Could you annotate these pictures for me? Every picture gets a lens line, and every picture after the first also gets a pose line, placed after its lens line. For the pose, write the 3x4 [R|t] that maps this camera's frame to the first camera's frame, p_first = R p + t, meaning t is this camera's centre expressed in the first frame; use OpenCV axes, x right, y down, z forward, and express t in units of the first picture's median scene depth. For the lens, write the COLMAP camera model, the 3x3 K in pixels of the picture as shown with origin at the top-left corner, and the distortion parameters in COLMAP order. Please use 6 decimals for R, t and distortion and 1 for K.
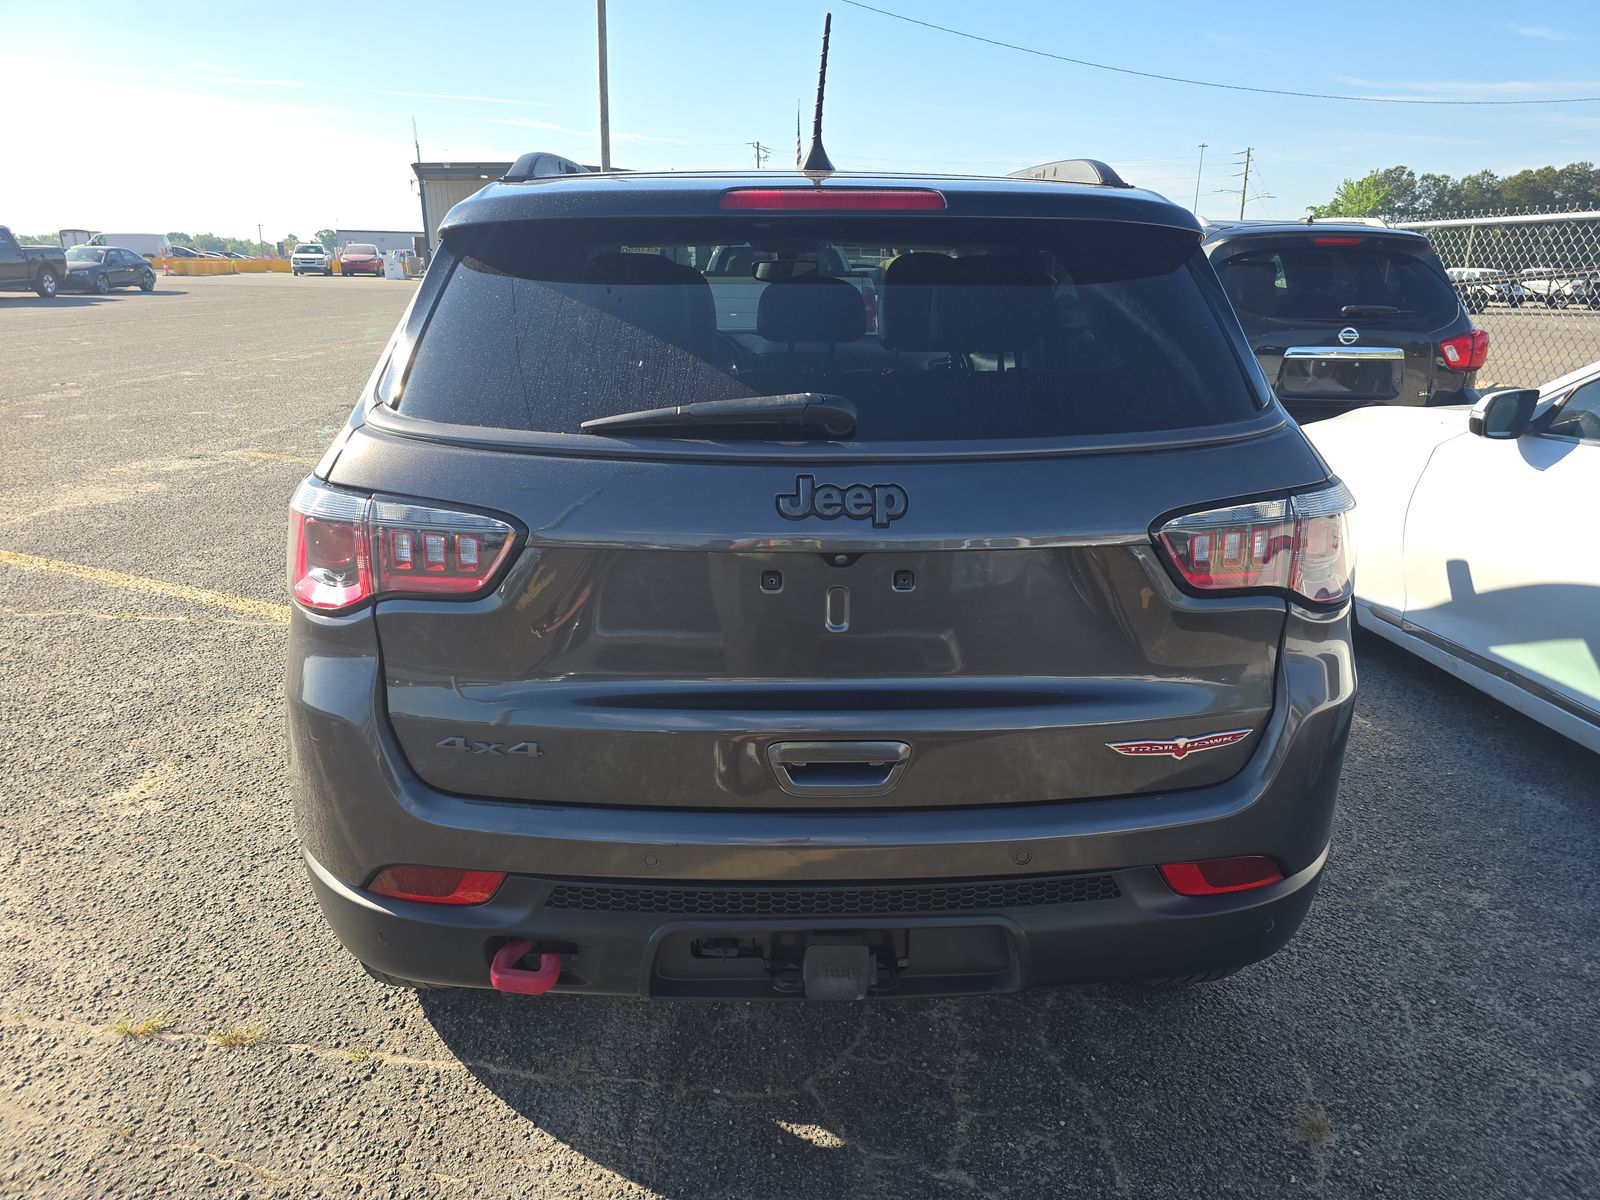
lens RADIAL K [[1103.3, 0, 800.0], [0, 1103.3, 600.0], [0, 0, 1]] dist [0.034215, -0.031251]
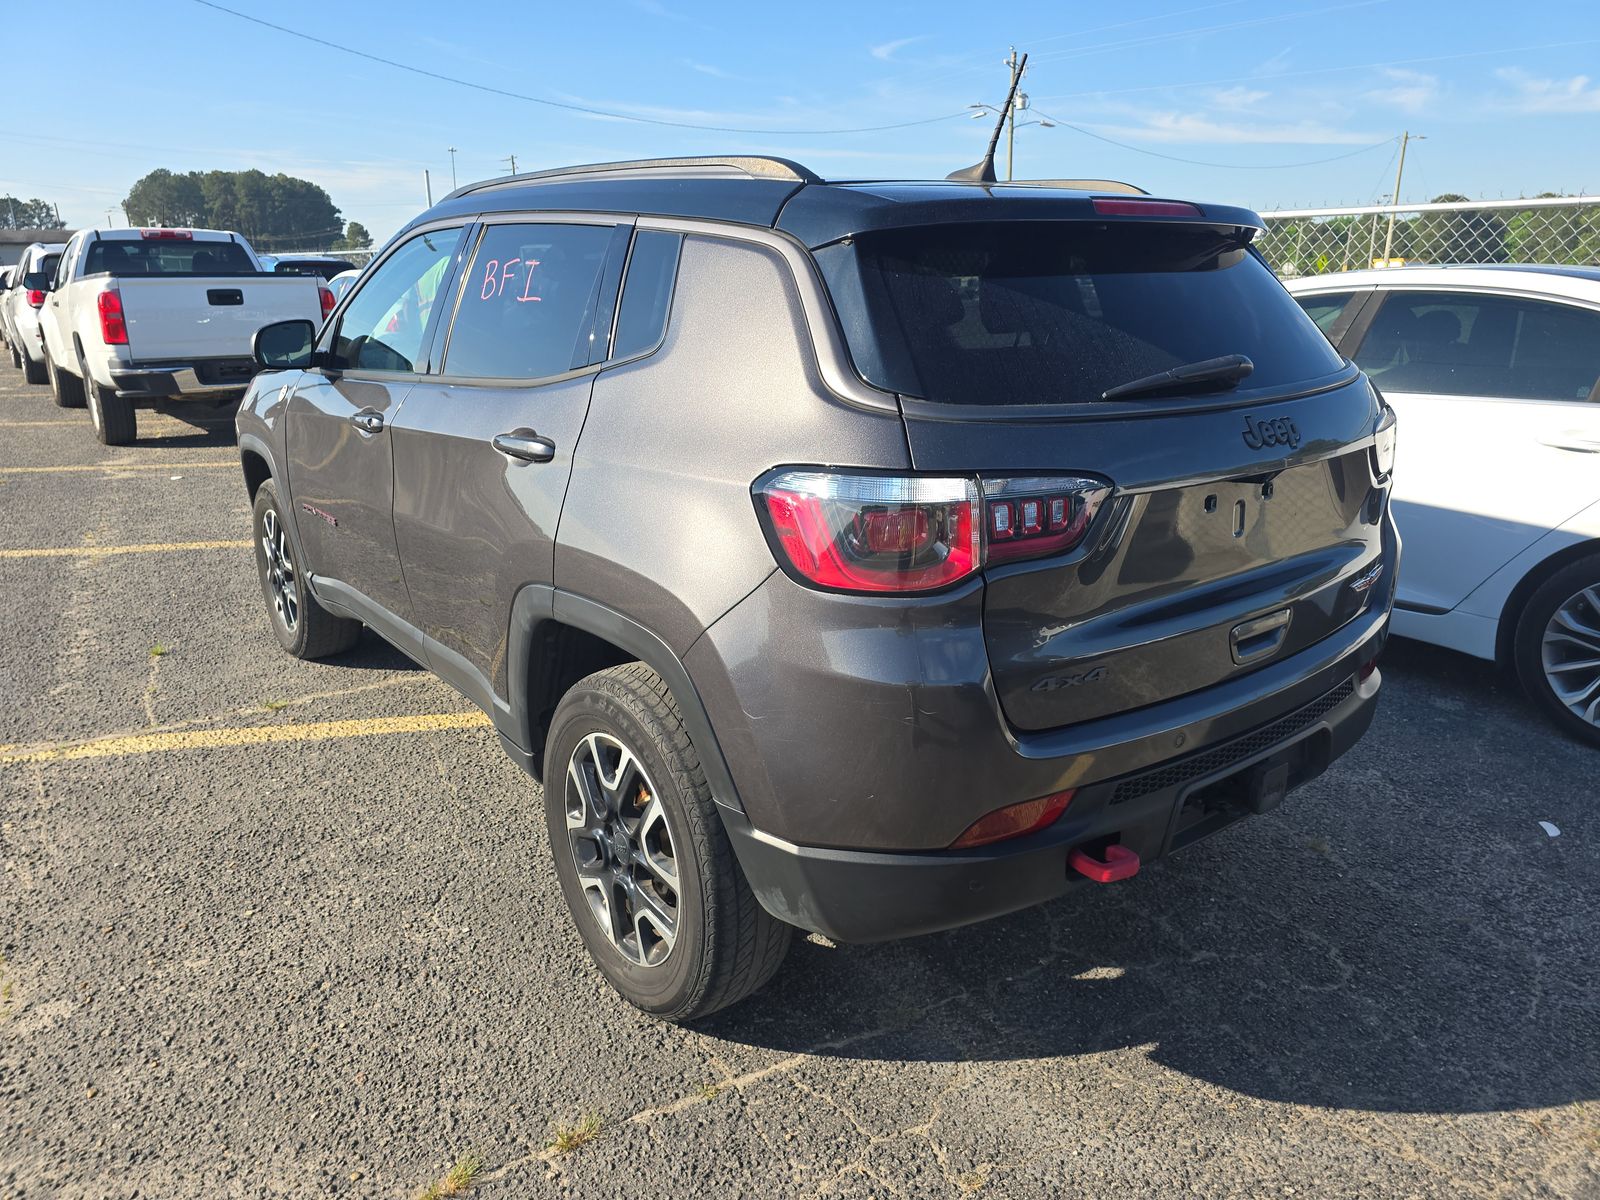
lens RADIAL K [[1103.3, 0, 800.0], [0, 1103.3, 600.0], [0, 0, 1]] dist [0.034215, -0.031251]
pose [[0.807233, -0.181869, 0.561515, -0.860686], [0.183955, 0.981481, 0.053438, -0.047189], [-0.560835, 0.060157, 0.825739, 0.154033]]
